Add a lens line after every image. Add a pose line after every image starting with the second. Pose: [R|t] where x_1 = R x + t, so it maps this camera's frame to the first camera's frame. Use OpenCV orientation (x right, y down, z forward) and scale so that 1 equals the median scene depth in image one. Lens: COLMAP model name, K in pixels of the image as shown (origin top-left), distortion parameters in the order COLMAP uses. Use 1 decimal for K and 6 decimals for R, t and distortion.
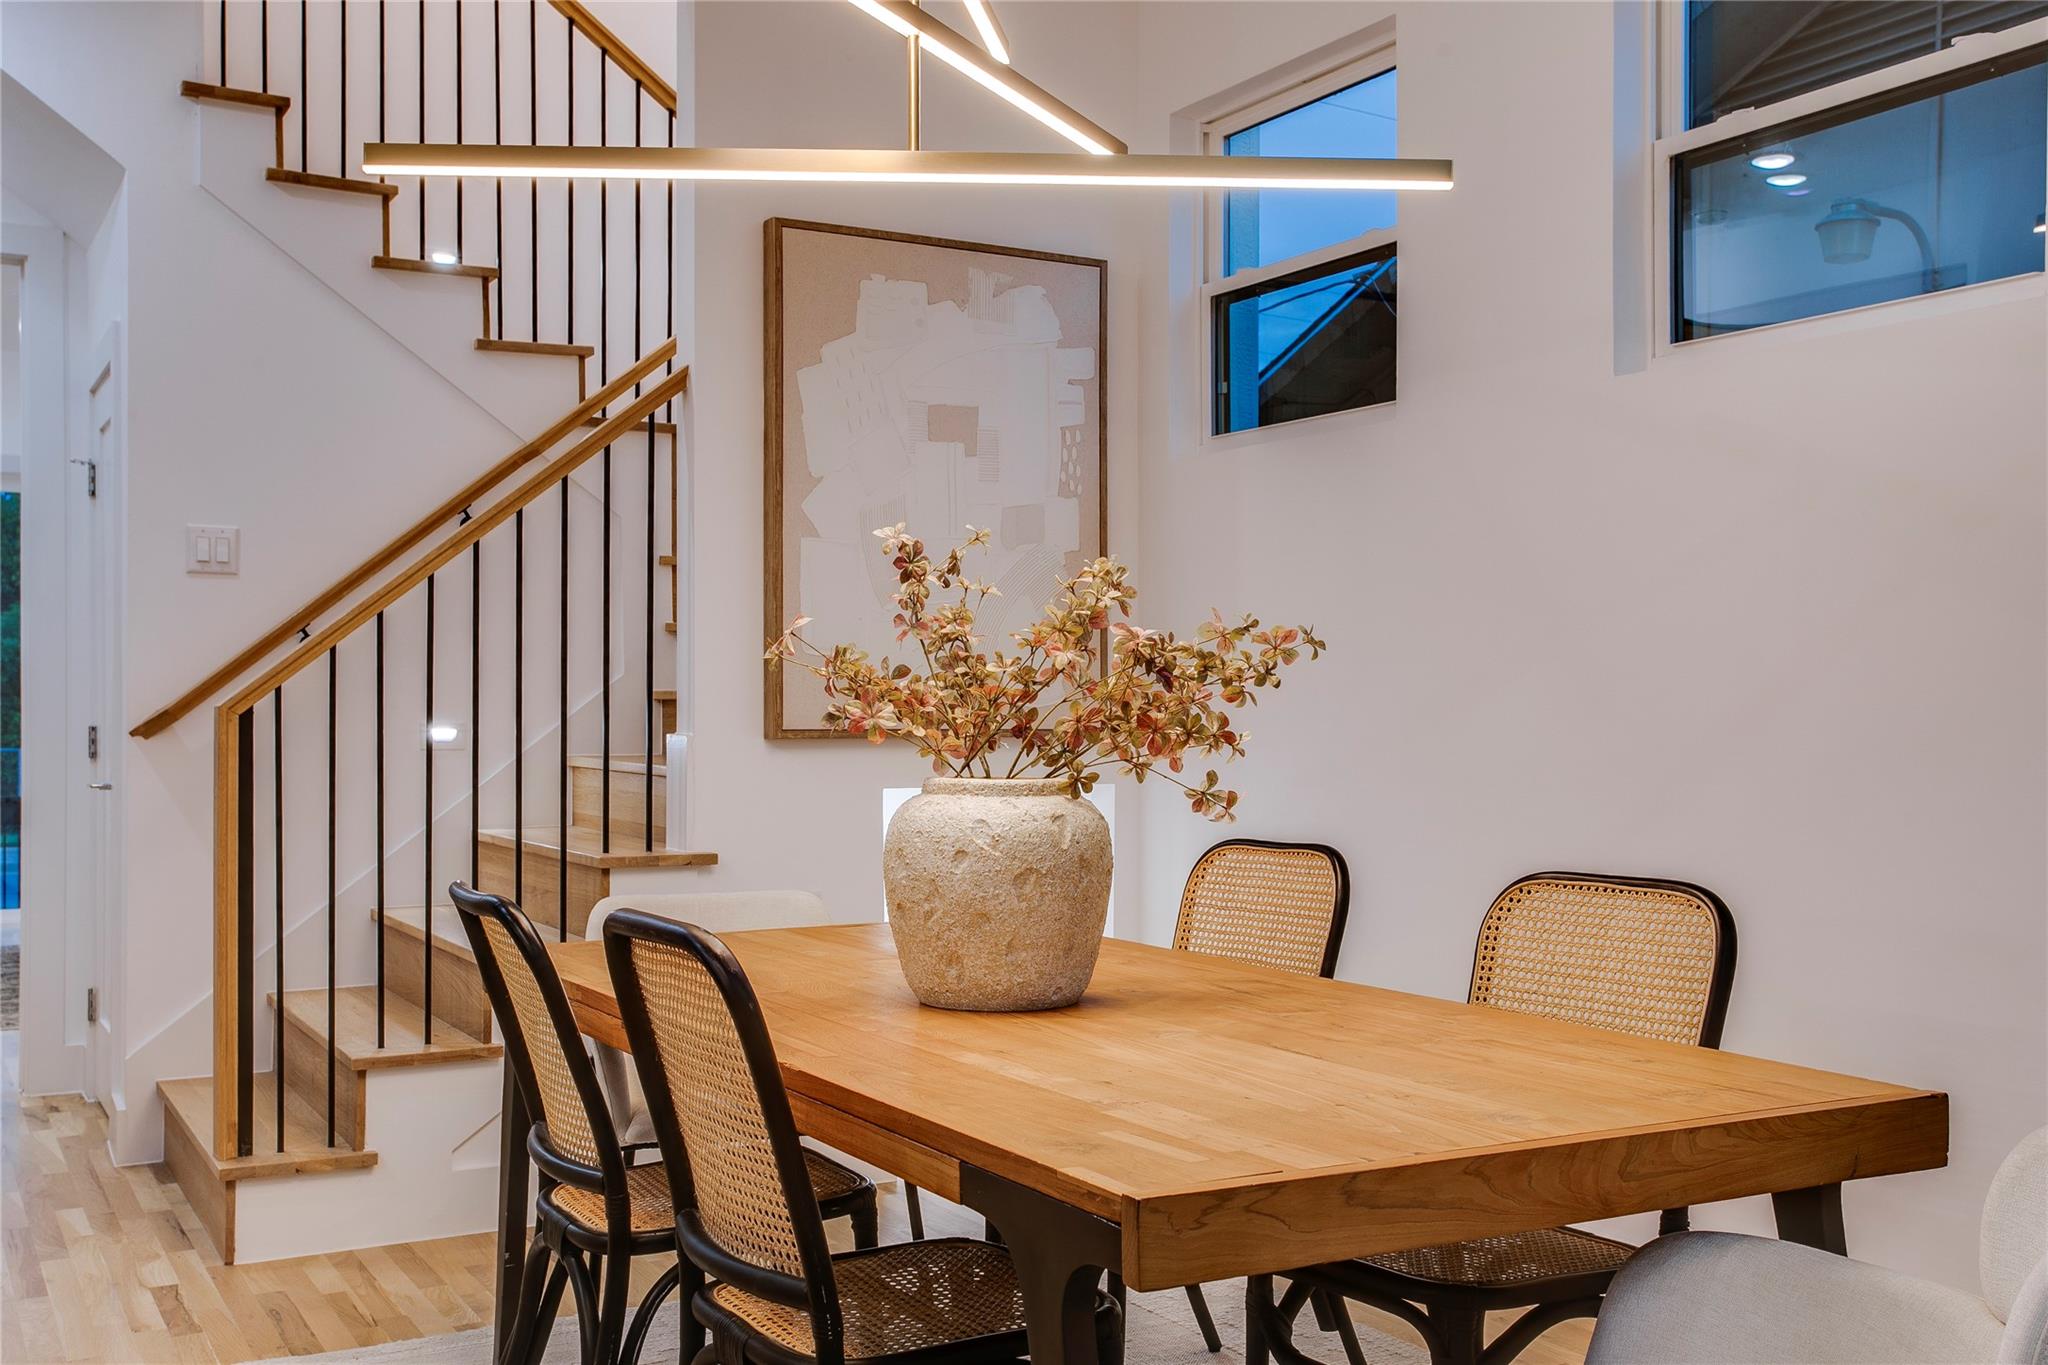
lens RADIAL K [[2124.5, 0, 1086.0], [0, 2124.5, 695.7], [0, 0, 1]] dist [0.001190, 0.039602]
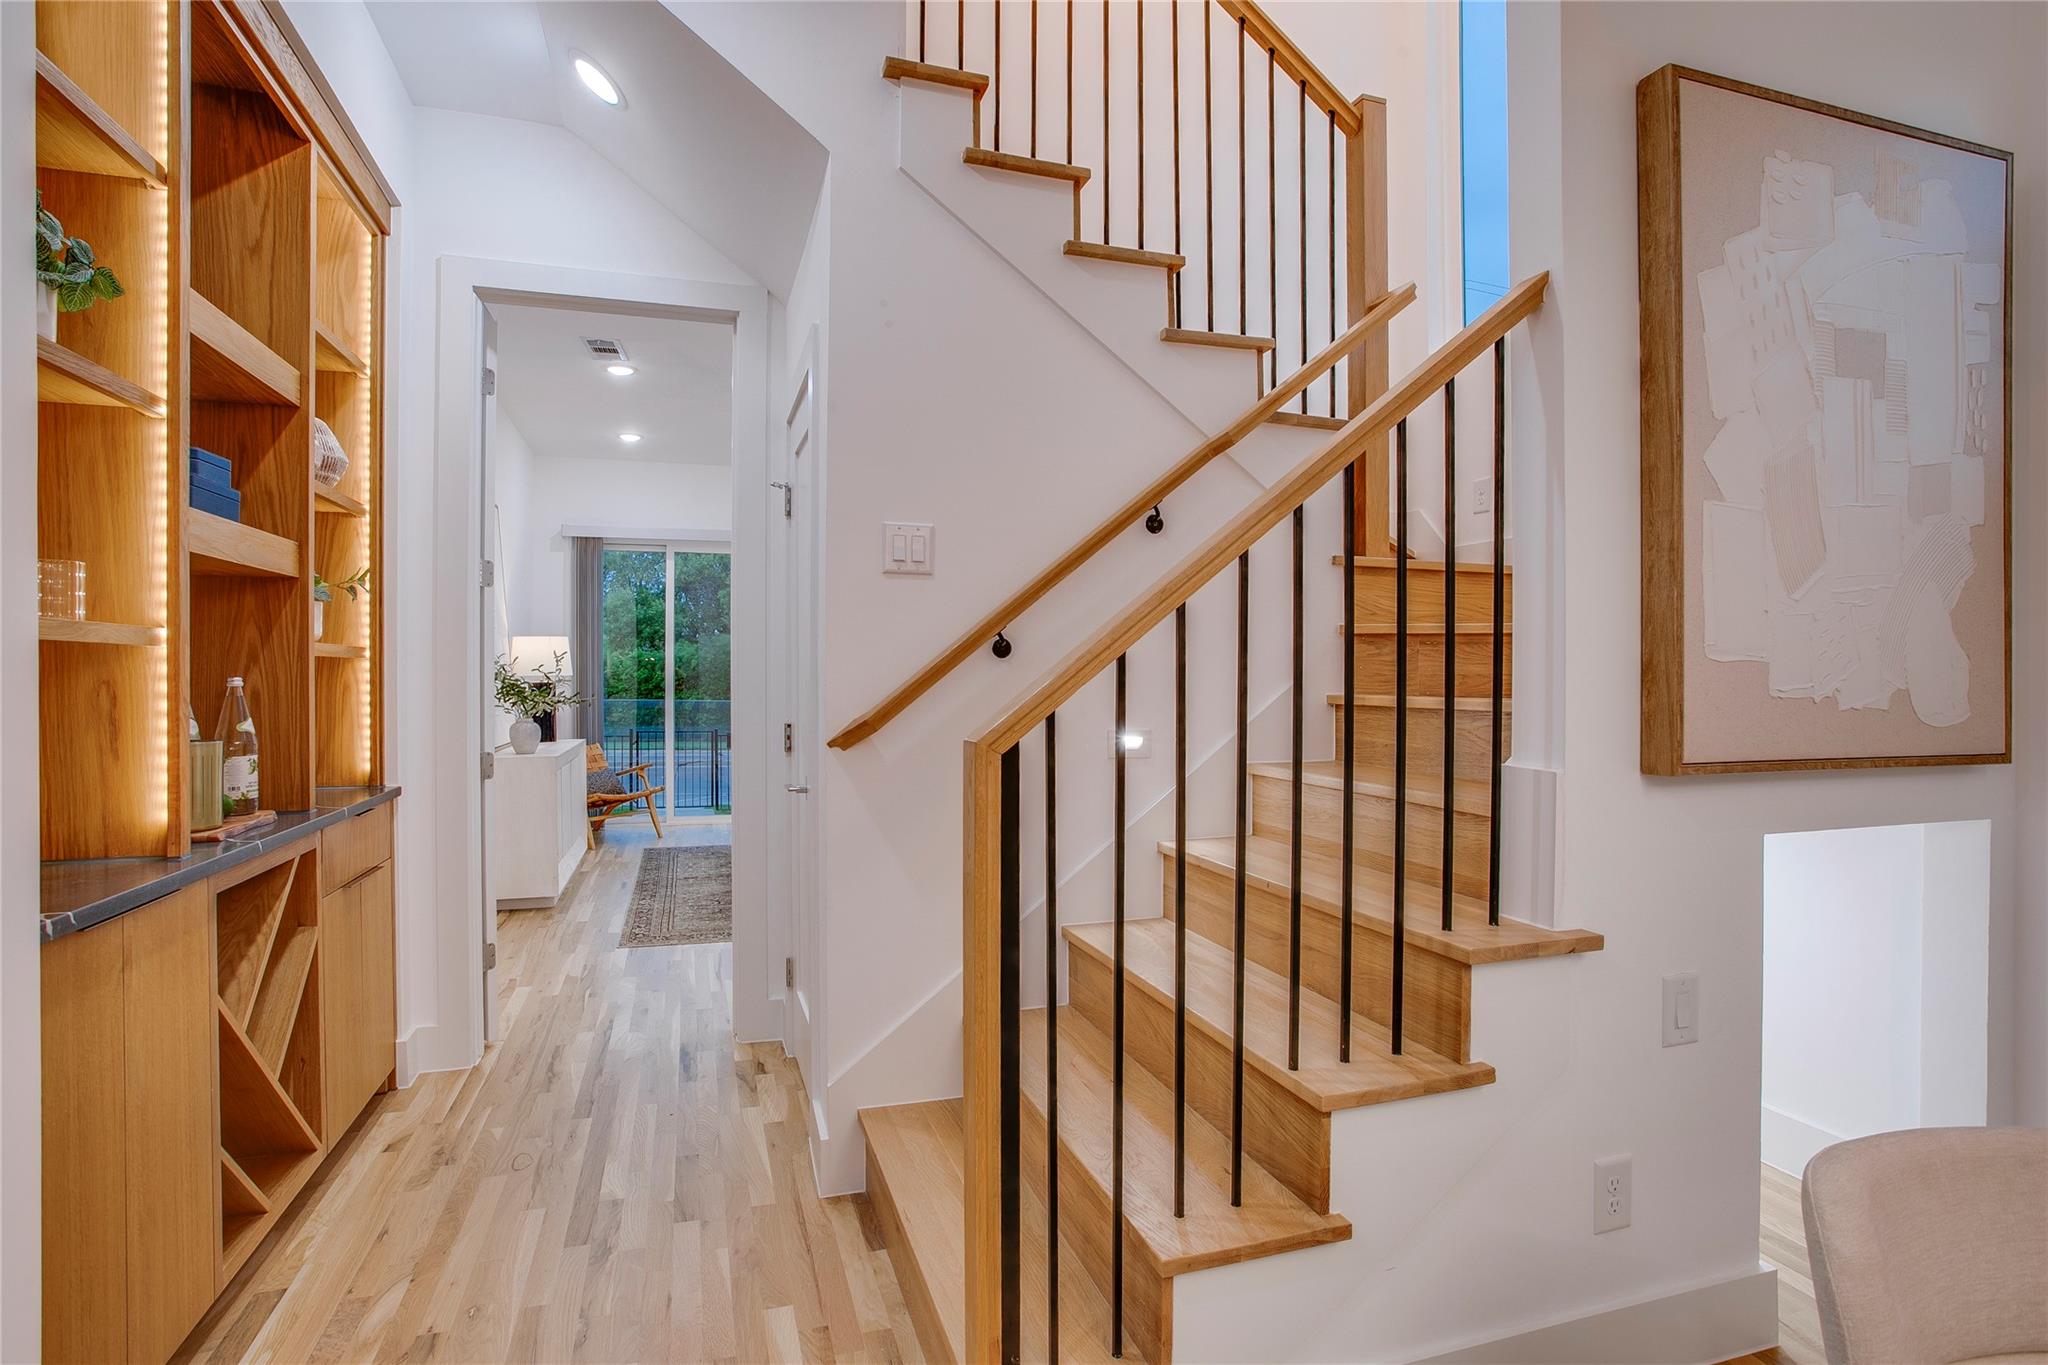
lens RADIAL K [[1037.0, 0, 1018.0], [0, 1037.0, 676.7], [0, 0, 1]] dist [-0.082509, 0.038118]
pose [[0.978382, -0.000072, -0.206807, -0.349203], [0.001096, 0.999988, 0.004838, -0.018848], [0.206805, -0.004960, 0.978370, 0.730479]]
